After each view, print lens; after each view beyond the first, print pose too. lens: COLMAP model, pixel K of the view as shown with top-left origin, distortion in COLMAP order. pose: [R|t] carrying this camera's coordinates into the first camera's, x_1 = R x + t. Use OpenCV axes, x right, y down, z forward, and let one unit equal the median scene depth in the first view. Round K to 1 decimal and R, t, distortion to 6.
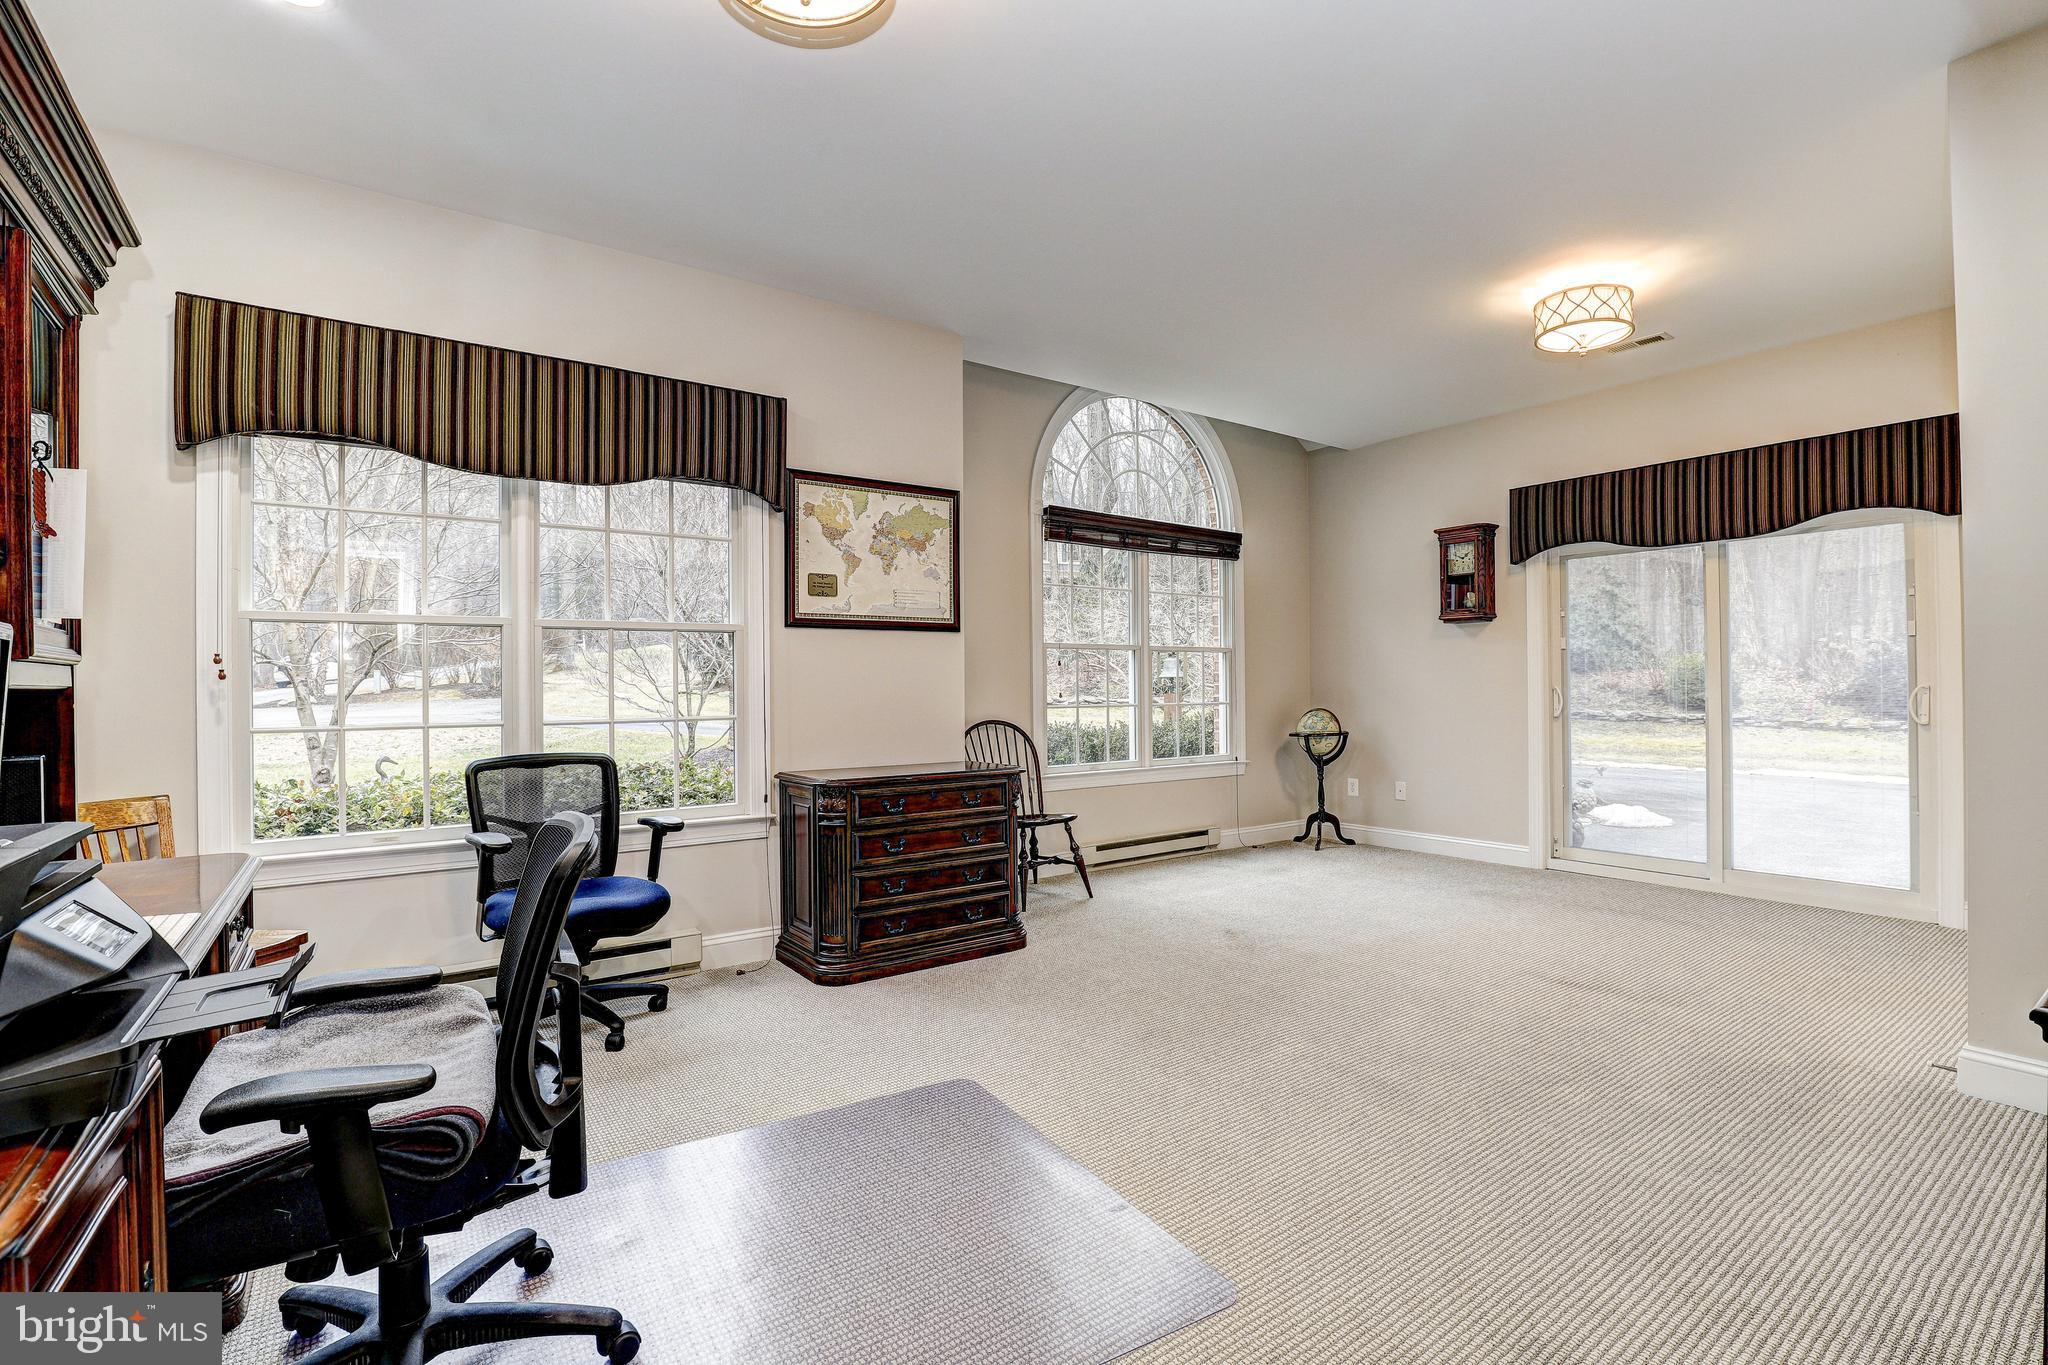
lens RADIAL K [[936.6, 0, 1027.2], [0, 936.6, 678.7], [0, 0, 1]] dist [-0.042395, 0.008210]
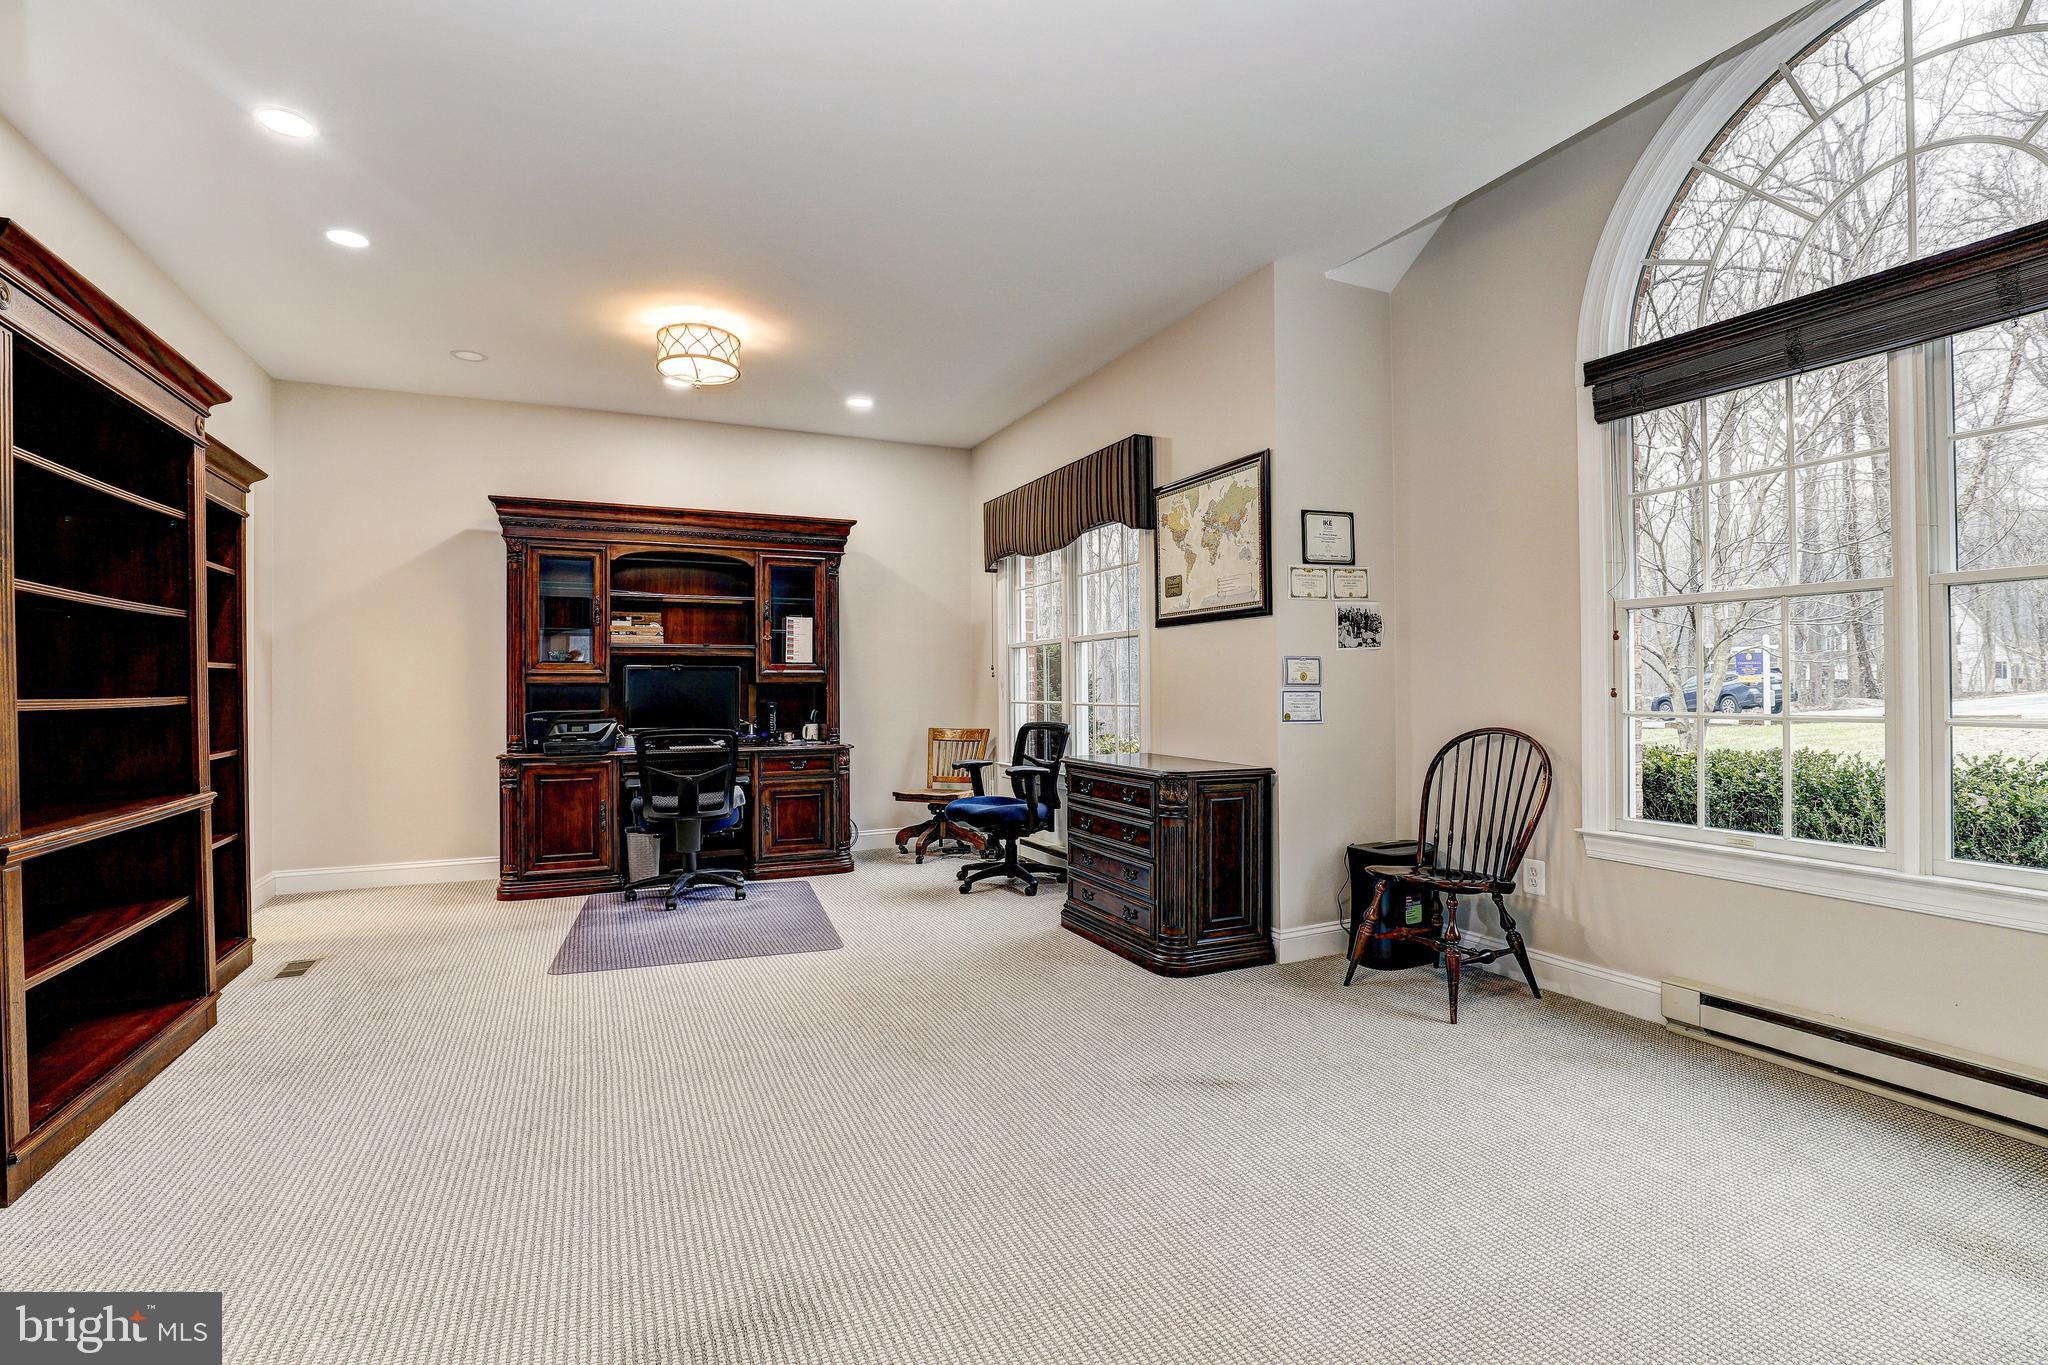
lens RADIAL K [[936.6, 0, 1027.2], [0, 936.6, 678.7], [0, 0, 1]] dist [-0.042395, 0.008210]
pose [[-0.190074, 0.002958, -0.981765, 0.841252], [0.020827, 0.999783, -0.001020, 0.004011], [0.981549, -0.020642, -0.190095, 0.994517]]
